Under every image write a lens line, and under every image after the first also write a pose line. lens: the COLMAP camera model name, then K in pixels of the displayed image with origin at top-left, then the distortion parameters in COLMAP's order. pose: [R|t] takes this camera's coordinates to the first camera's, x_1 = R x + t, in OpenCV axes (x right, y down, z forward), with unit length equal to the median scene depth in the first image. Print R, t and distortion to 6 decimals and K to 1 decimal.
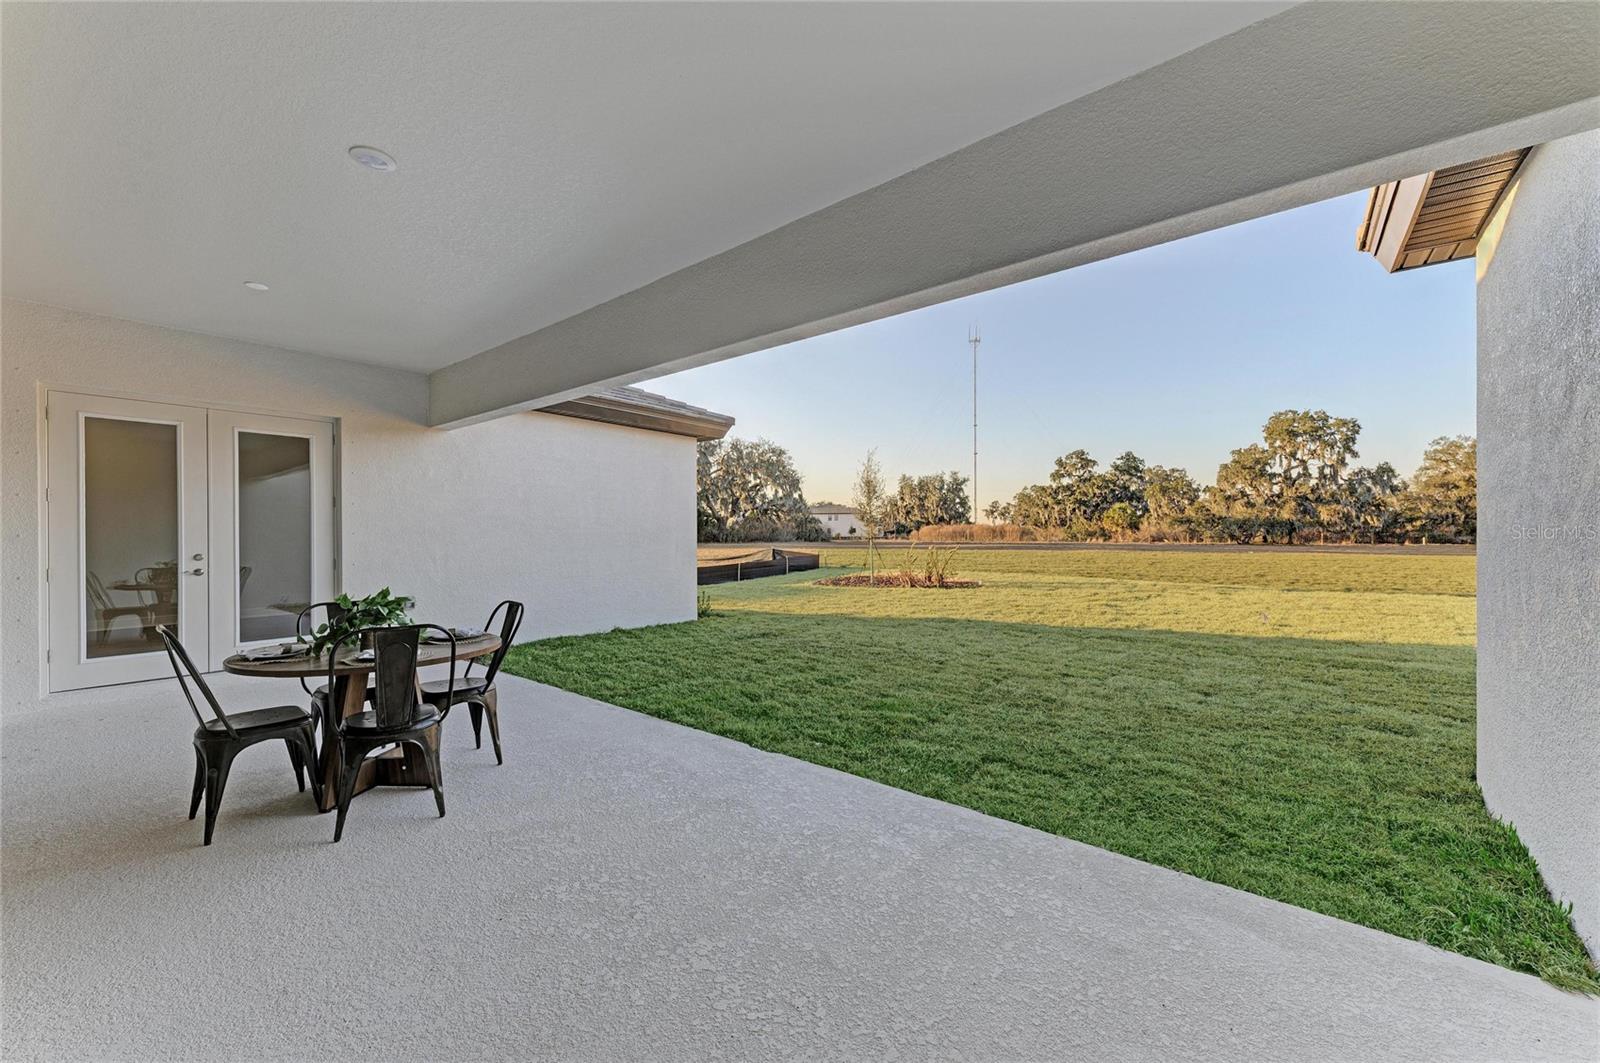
lens RADIAL K [[589.3, 0, 777.8], [0, 589.3, 533.8], [0, 0, 1]] dist [-0.012062, -0.000185]
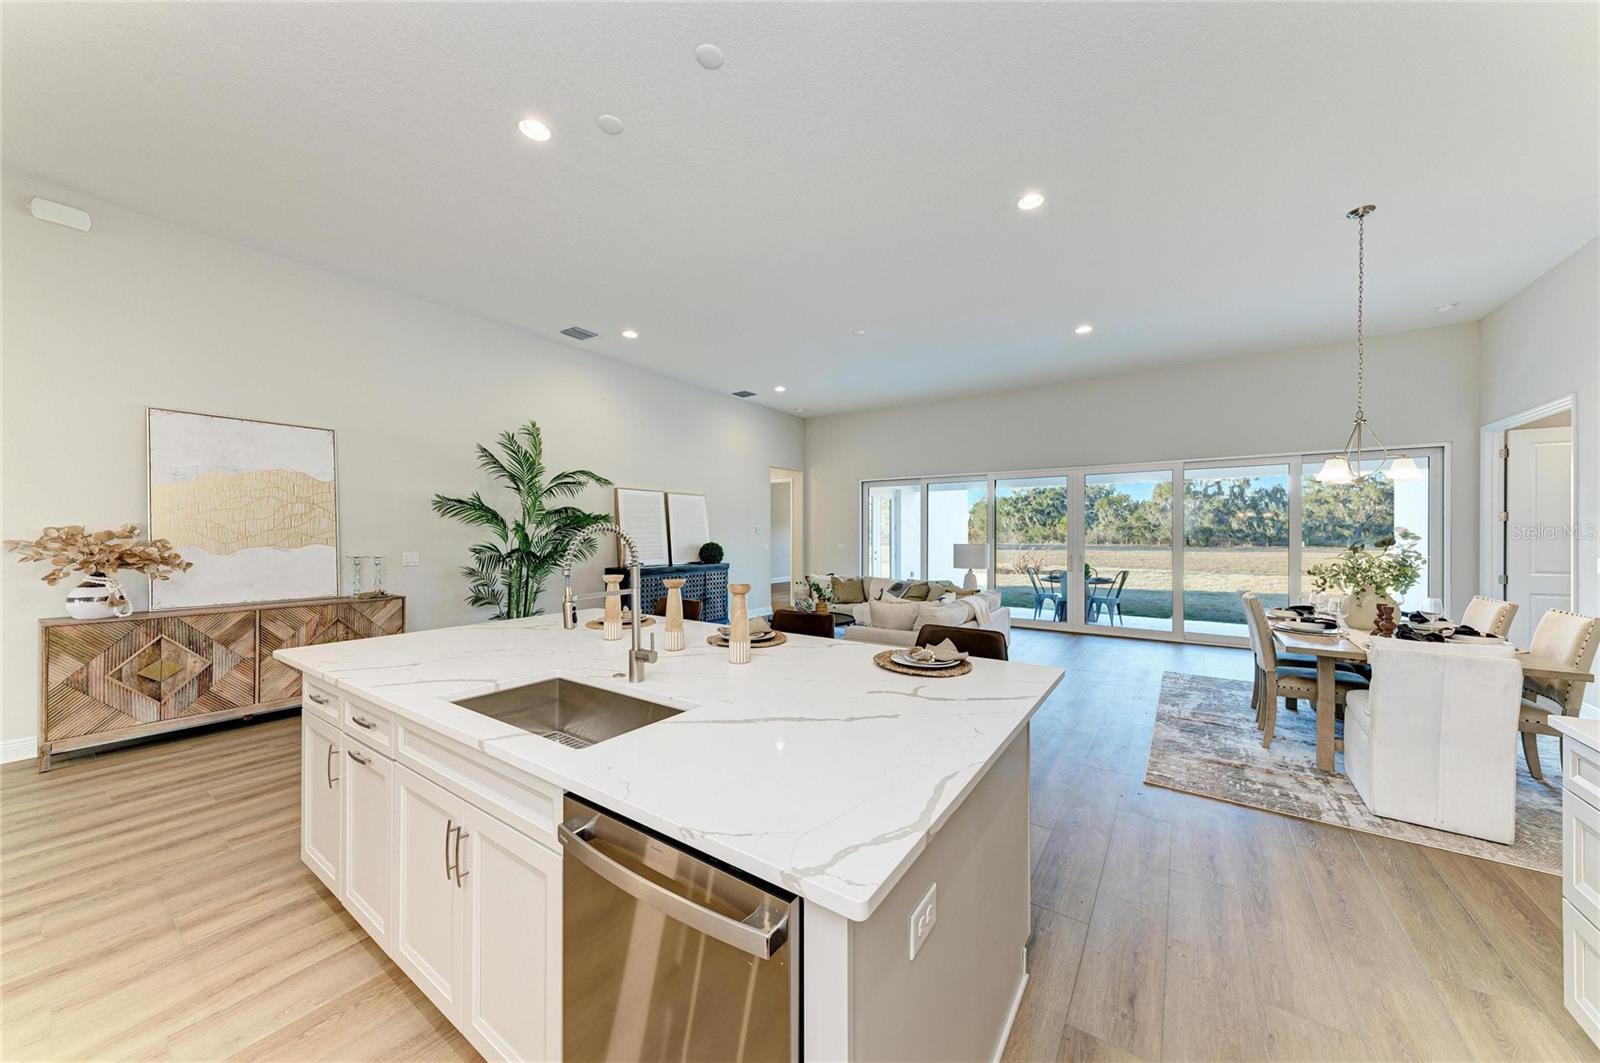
lens RADIAL K [[546.6, 0, 796.3], [0, 546.6, 534.7], [0, 0, 1]] dist [0.010890, -0.001127]
pose [[0.994072, 0.005332, 0.108594, -0.143419], [-0.005261, 0.999986, -0.000941, -0.002161], [-0.108597, 0.000364, 0.994086, -0.096590]]
